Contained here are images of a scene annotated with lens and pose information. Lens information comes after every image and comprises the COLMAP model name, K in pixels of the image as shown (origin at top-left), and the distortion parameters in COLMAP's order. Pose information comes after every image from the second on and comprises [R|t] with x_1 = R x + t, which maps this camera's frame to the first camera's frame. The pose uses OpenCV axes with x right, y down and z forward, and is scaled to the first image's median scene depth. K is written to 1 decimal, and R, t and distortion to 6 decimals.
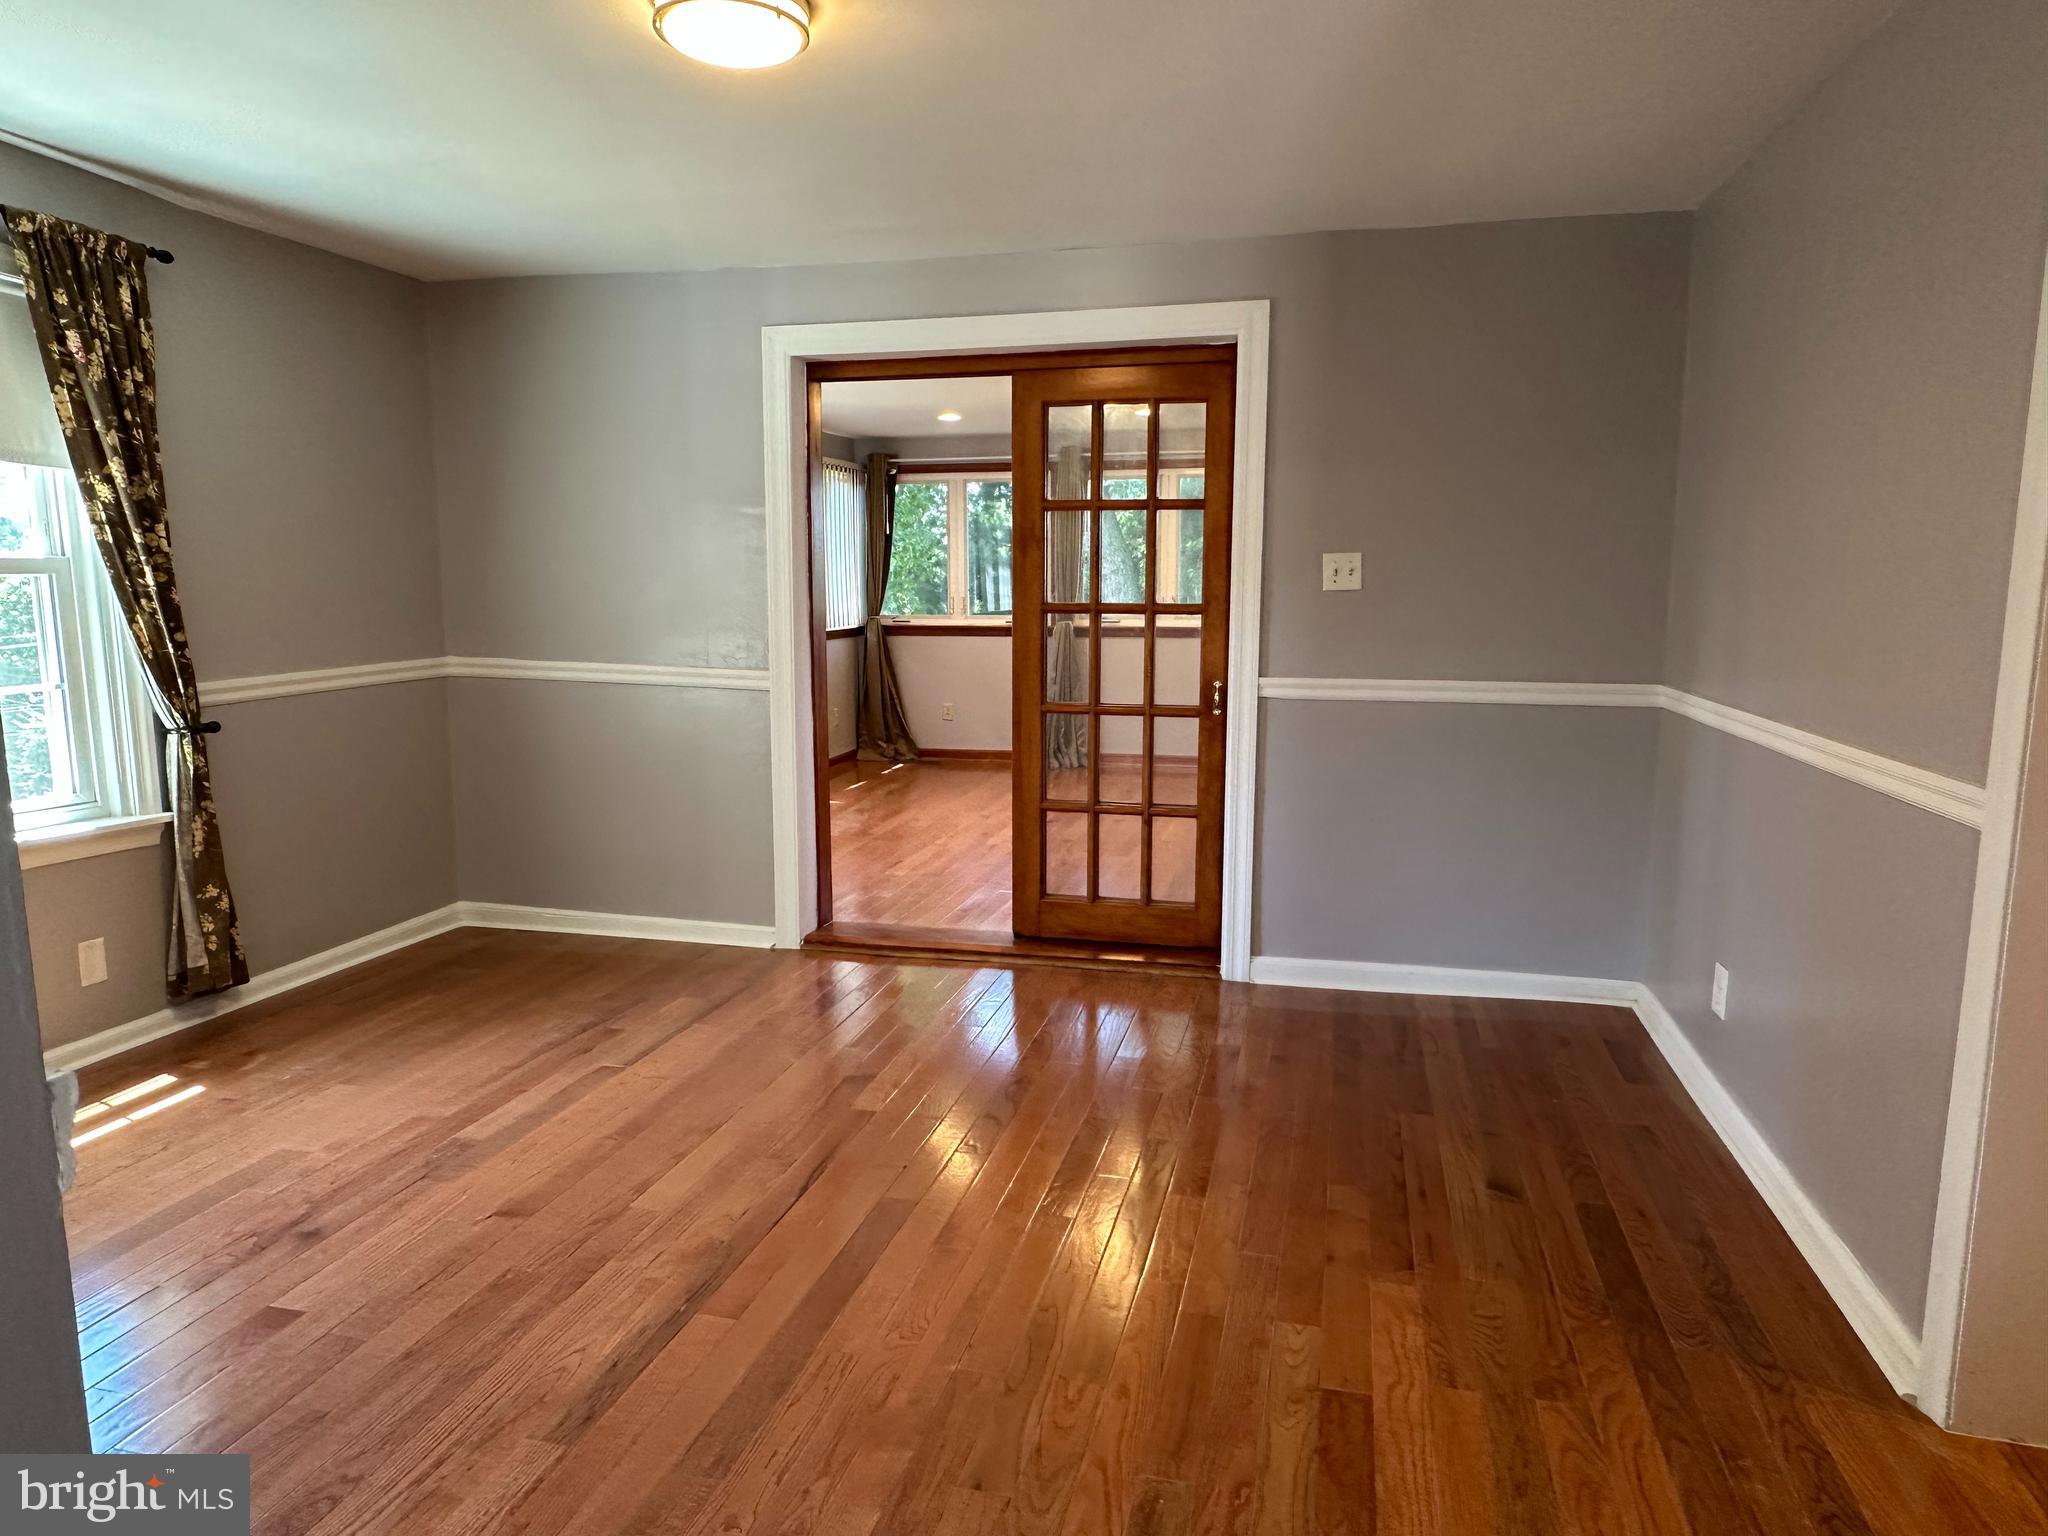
lens RADIAL K [[1286.1, 0, 1024.7], [0, 1286.1, 770.4], [0, 0, 1]] dist [0.000552, 0.000014]
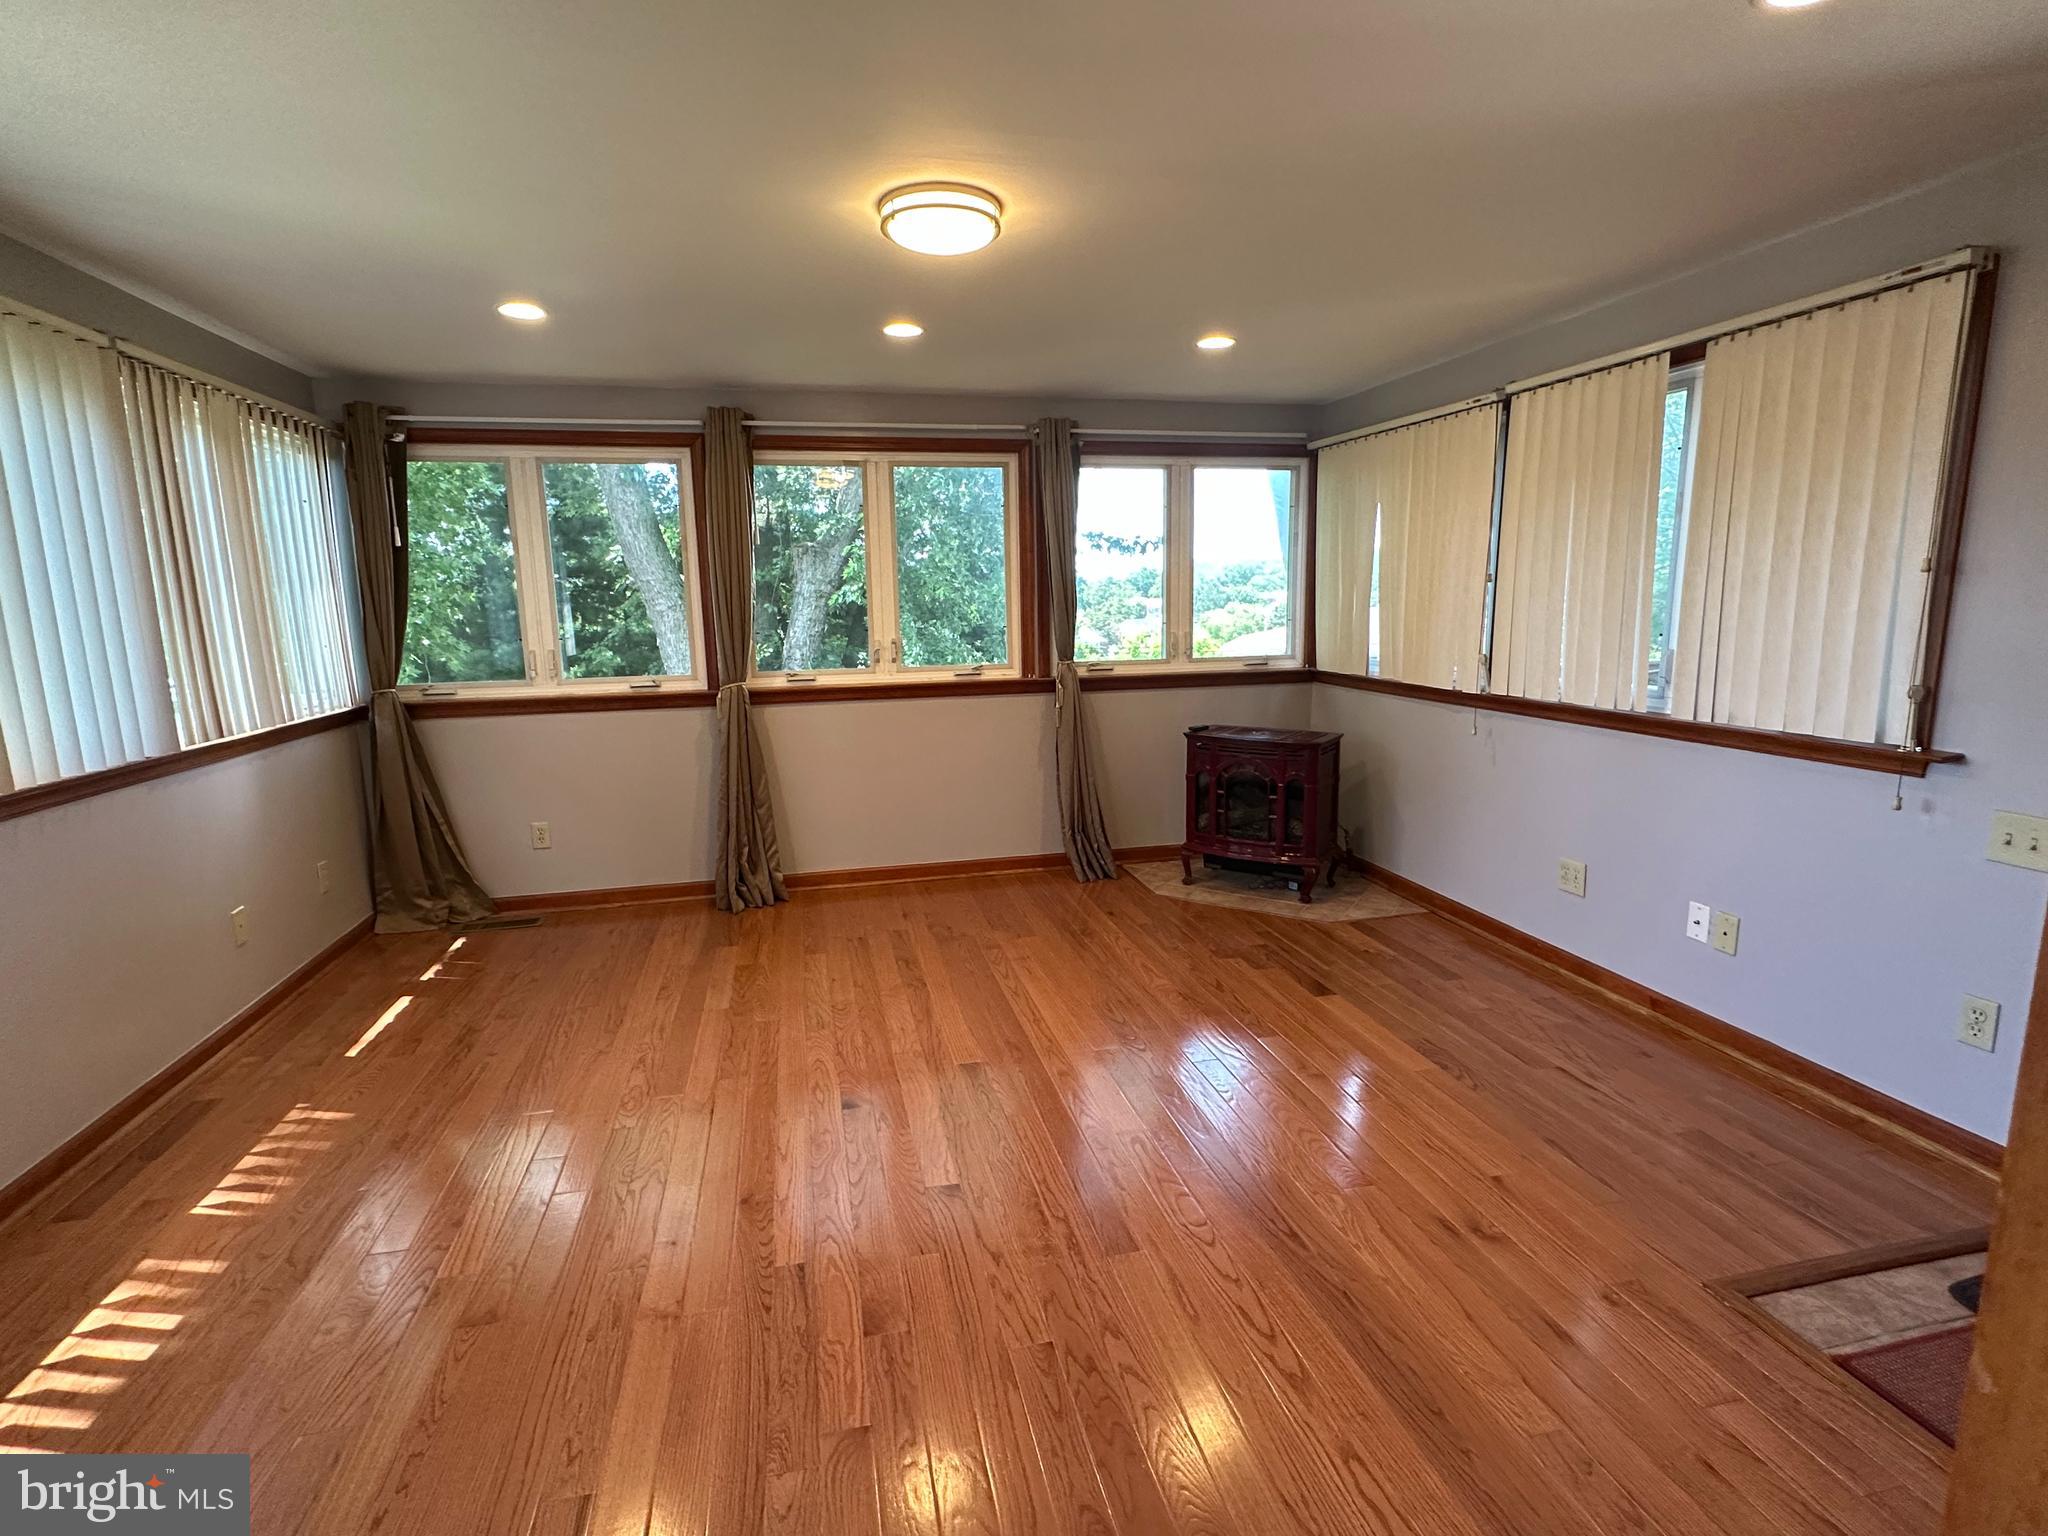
lens RADIAL K [[963.9, 0, 1026.8], [0, 963.9, 764.3], [0, 0, 1]] dist [0.001768, 0.000107]
pose [[0.881559, -0.090026, 0.463410, -0.065569], [0.084561, 0.995885, 0.032608, -0.074997], [-0.464439, 0.010440, 0.885544, 0.471491]]
